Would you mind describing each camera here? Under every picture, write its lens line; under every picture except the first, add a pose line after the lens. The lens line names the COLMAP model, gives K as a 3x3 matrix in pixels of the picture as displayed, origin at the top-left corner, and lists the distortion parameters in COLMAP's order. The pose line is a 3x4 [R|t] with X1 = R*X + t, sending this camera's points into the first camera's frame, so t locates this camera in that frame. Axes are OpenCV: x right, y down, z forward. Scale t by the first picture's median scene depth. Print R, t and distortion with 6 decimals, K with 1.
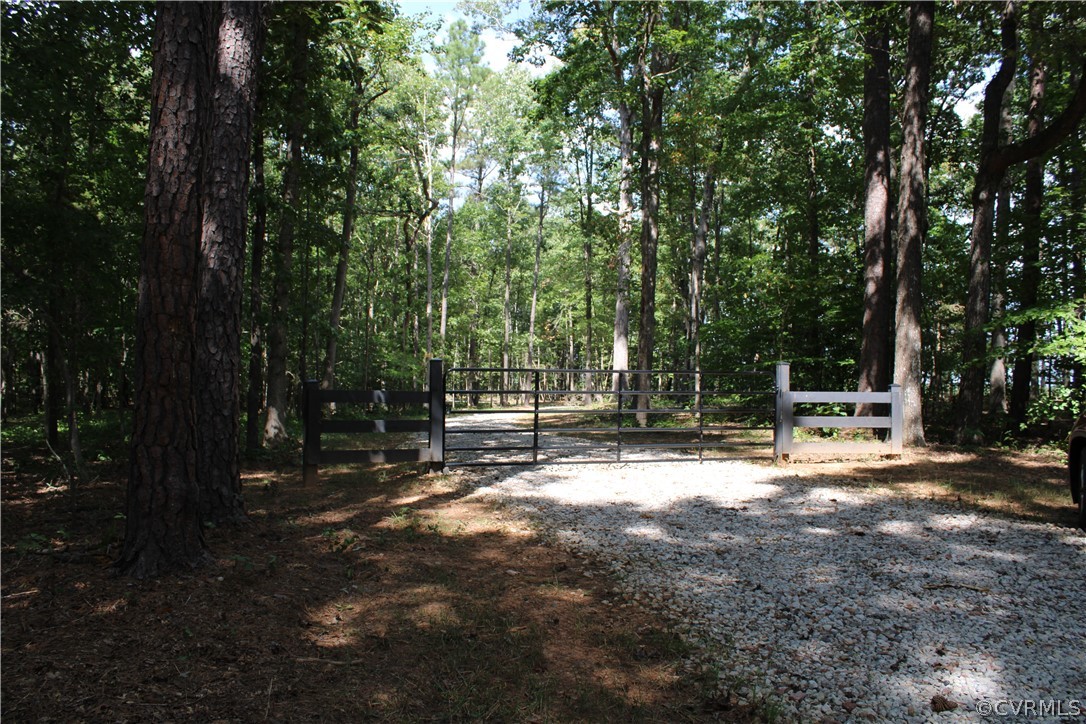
lens RADIAL K [[888.3, 0, 543.0], [0, 888.3, 362.0], [0, 0, 1]] dist [-0.170771, 0.137214]
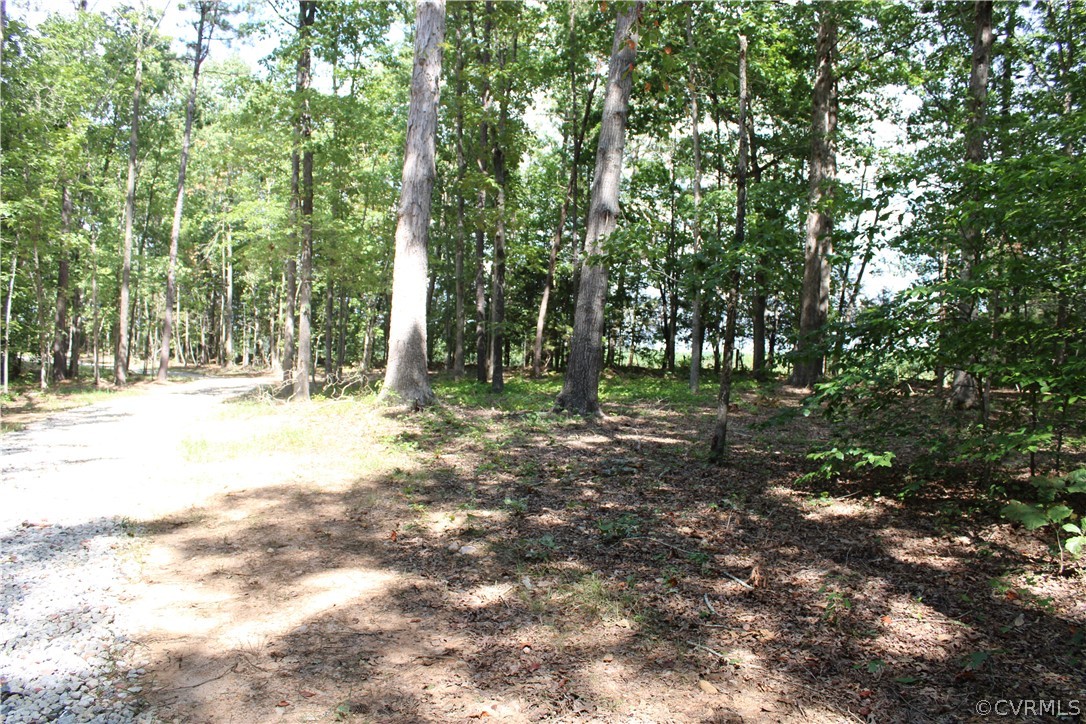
lens RADIAL K [[888.3, 0, 543.0], [0, 888.3, 362.0], [0, 0, 1]] dist [-0.170771, 0.137214]
pose [[0.919433, 0.014644, 0.392974, -0.009494], [-0.034789, 0.998417, 0.044189, 0.002476], [-0.391705, -0.054299, 0.918487, 0.322010]]
